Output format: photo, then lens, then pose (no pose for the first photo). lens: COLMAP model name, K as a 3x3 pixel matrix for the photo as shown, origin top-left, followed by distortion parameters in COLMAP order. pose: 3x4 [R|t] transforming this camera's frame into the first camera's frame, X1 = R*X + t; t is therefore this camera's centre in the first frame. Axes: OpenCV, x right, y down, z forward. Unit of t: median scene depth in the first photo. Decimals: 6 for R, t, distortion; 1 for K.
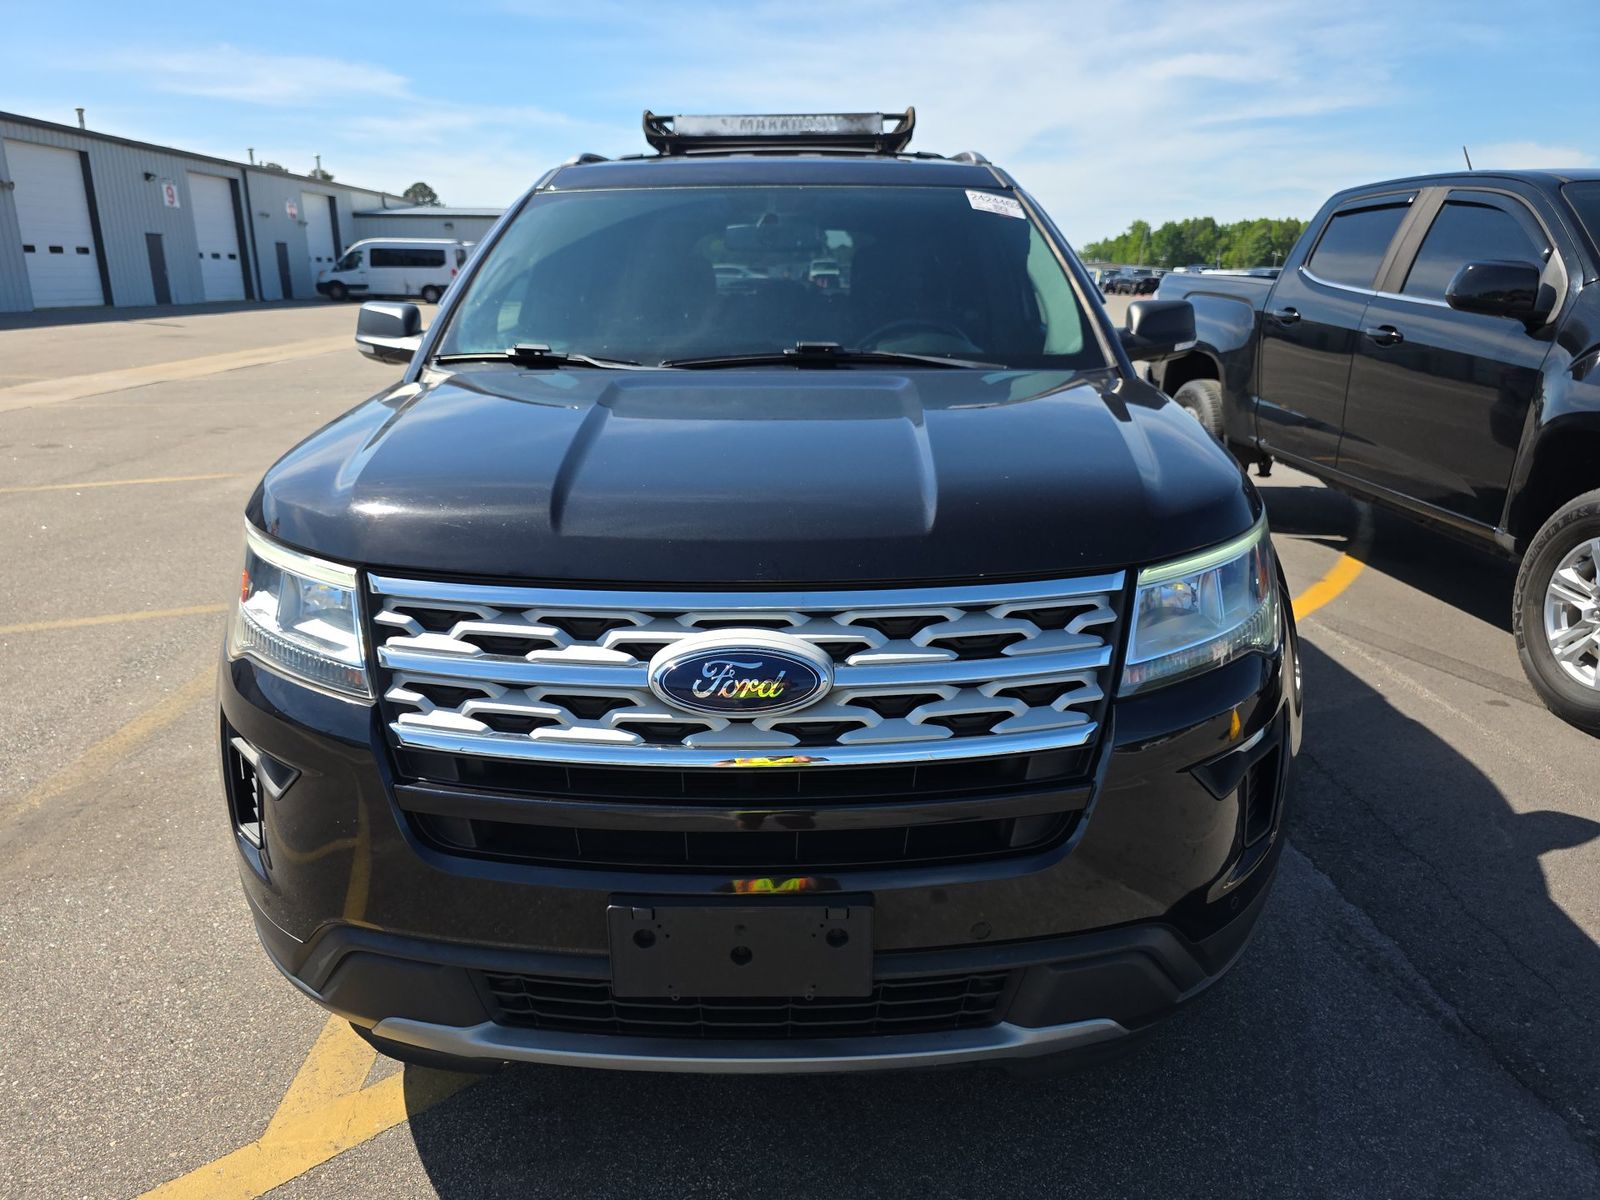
lens RADIAL K [[1091.5, 0, 800.4], [0, 1091.5, 605.7], [0, 0, 1]] dist [0.025249, -0.025325]
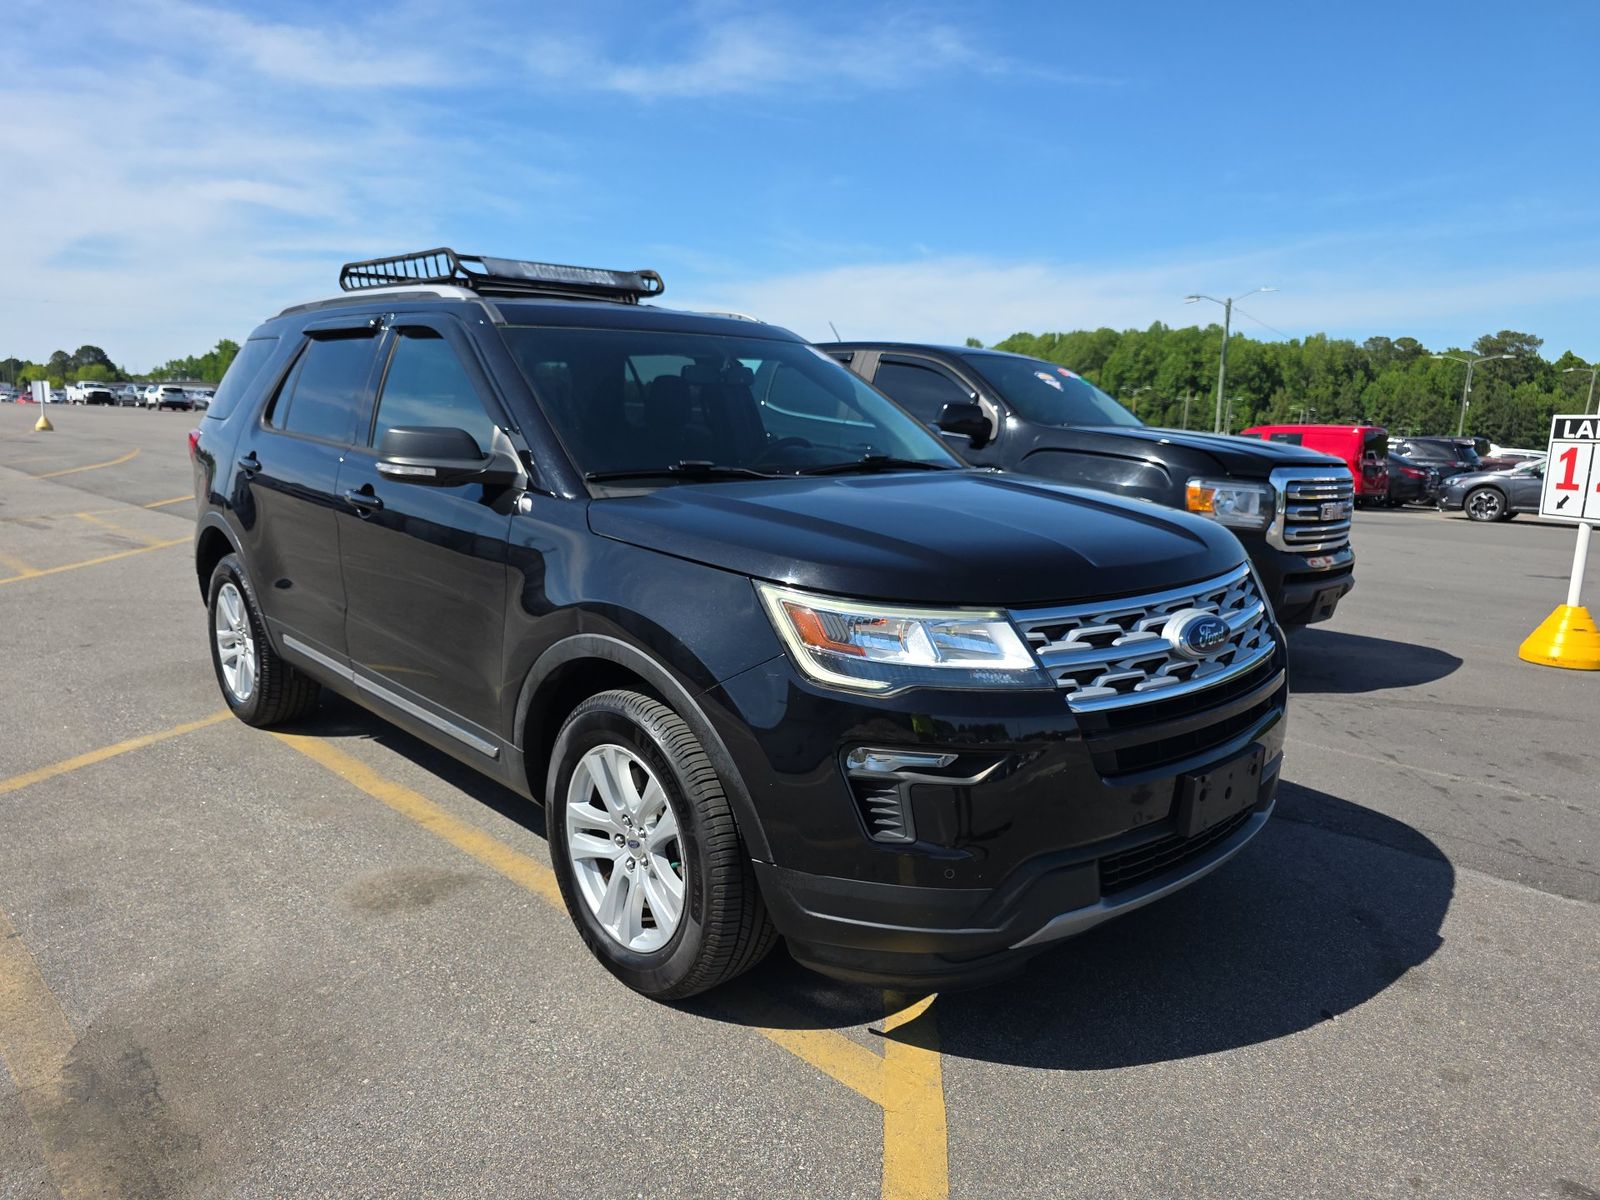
lens RADIAL K [[1091.5, 0, 795.7], [0, 1091.5, 596.3], [0, 0, 1]] dist [0.025249, -0.025325]
pose [[0.712763, -0.105440, 0.693434, -1.579046], [0.183292, 0.982283, -0.039040, -0.041606], [-0.677032, 0.154927, 0.719461, 0.147783]]
